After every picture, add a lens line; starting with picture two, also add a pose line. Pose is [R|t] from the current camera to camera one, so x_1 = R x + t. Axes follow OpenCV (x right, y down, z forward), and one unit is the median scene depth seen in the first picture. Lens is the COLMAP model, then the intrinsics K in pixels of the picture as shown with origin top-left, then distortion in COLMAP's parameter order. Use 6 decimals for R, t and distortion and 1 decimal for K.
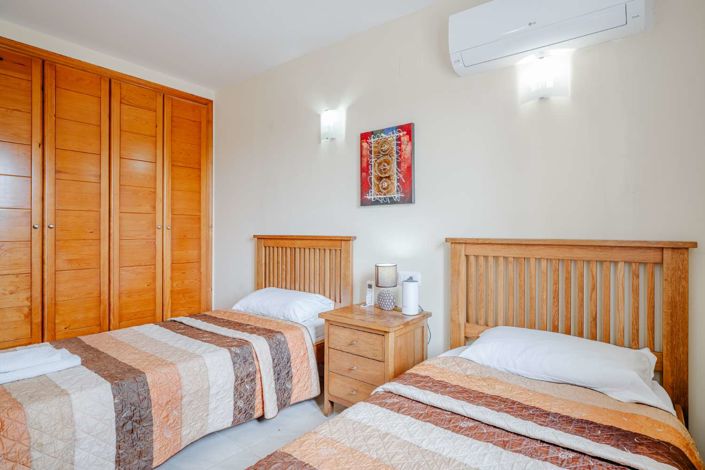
lens RADIAL K [[386.8, 0, 352.5], [0, 386.8, 235.0], [0, 0, 1]] dist [-0.001937, -0.000499]
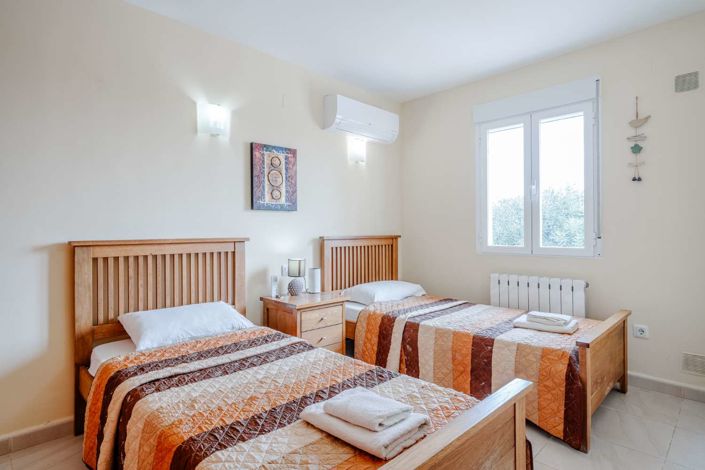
lens RADIAL K [[386.8, 0, 352.5], [0, 386.8, 235.0], [0, 0, 1]] dist [-0.001937, -0.000499]
pose [[0.117059, -0.018043, 0.992961, -1.028985], [0.014398, 0.999761, 0.016469, -0.017398], [-0.993021, 0.012368, 0.117290, 0.601987]]
